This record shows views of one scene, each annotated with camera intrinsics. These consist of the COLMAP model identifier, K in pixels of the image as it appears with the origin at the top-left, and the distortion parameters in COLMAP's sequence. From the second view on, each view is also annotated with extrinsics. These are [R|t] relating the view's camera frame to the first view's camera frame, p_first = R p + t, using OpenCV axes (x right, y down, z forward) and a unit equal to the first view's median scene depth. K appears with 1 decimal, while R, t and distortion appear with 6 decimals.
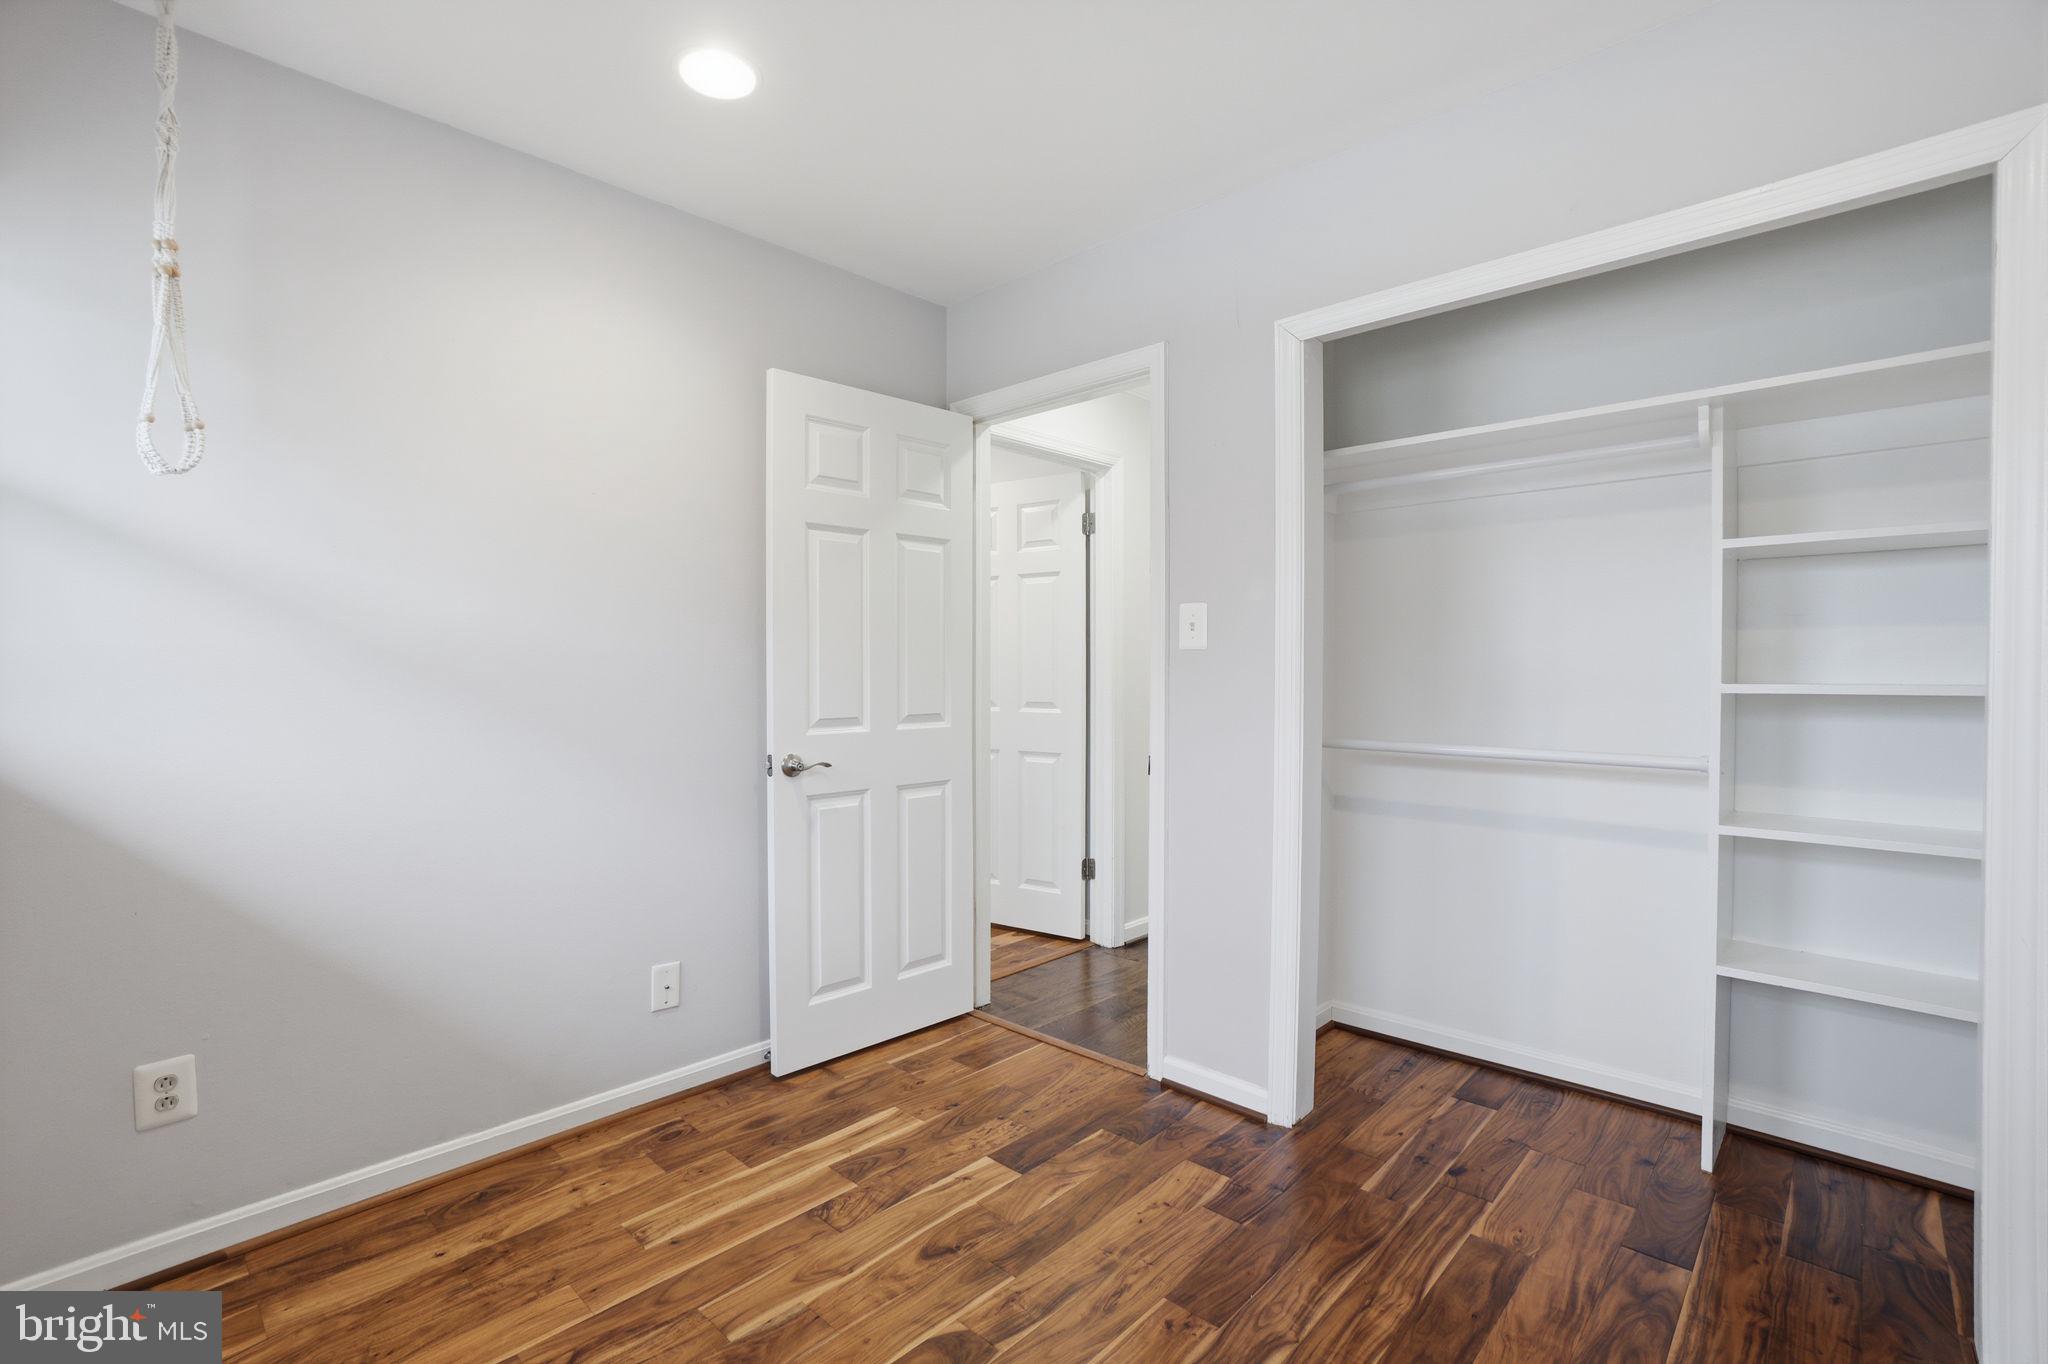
lens RADIAL K [[927.0, 0, 1002.1], [0, 927.0, 680.1], [0, 0, 1]] dist [-0.039957, 0.010204]
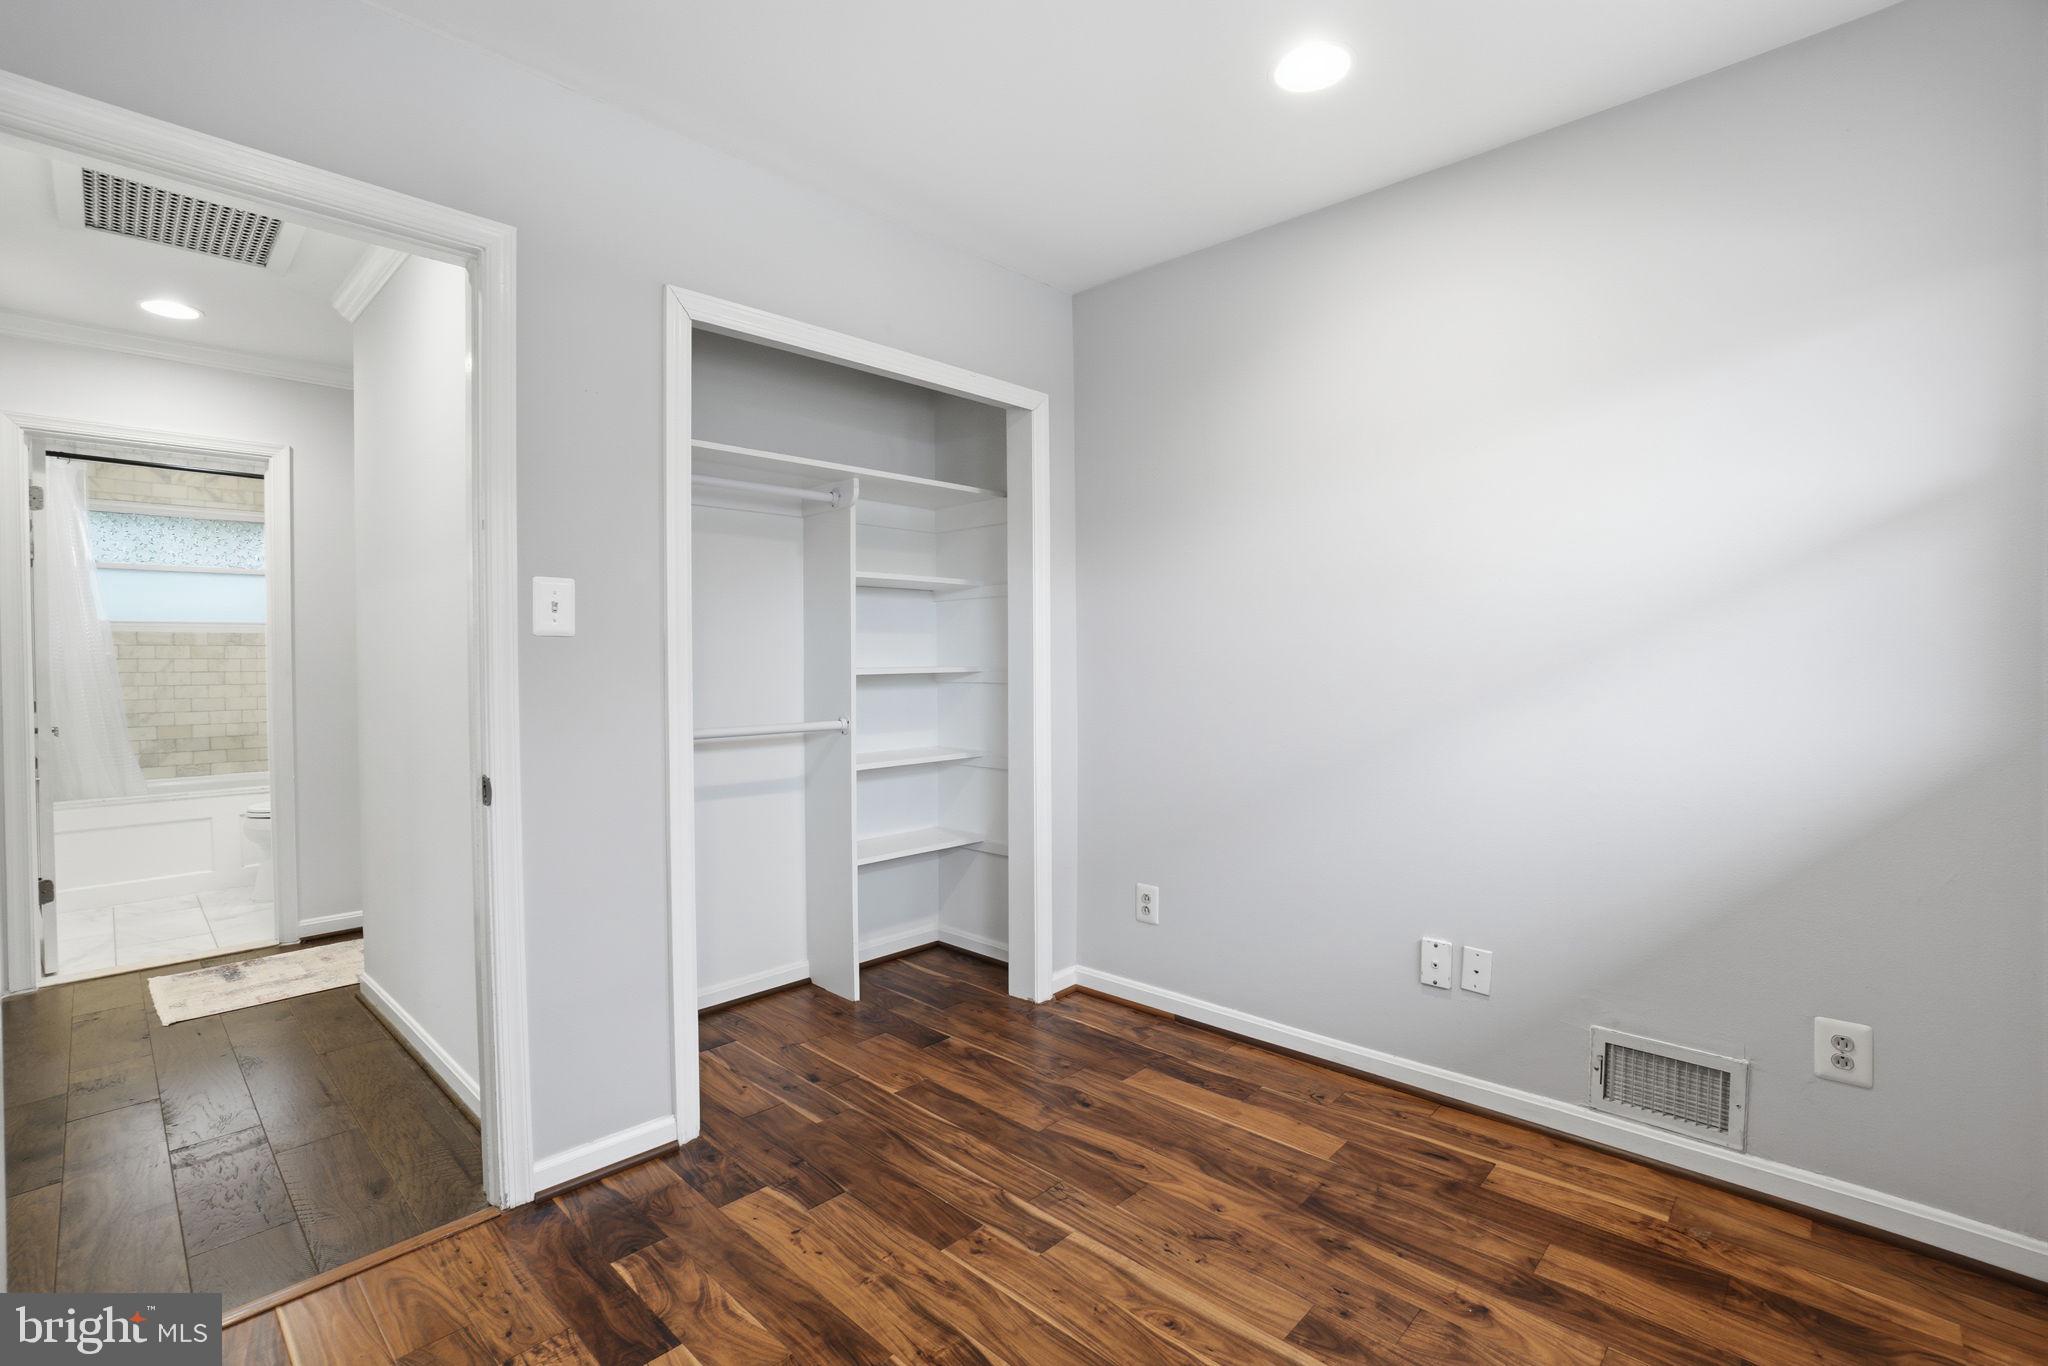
lens RADIAL K [[927.0, 0, 1013.4], [0, 927.0, 677.5], [0, 0, 1]] dist [-0.039957, 0.010204]
pose [[0.003853, -0.021371, 0.999764, -0.722819], [0.019628, 0.999581, 0.021292, -0.007747], [-0.999800, 0.019542, 0.004271, 0.746276]]
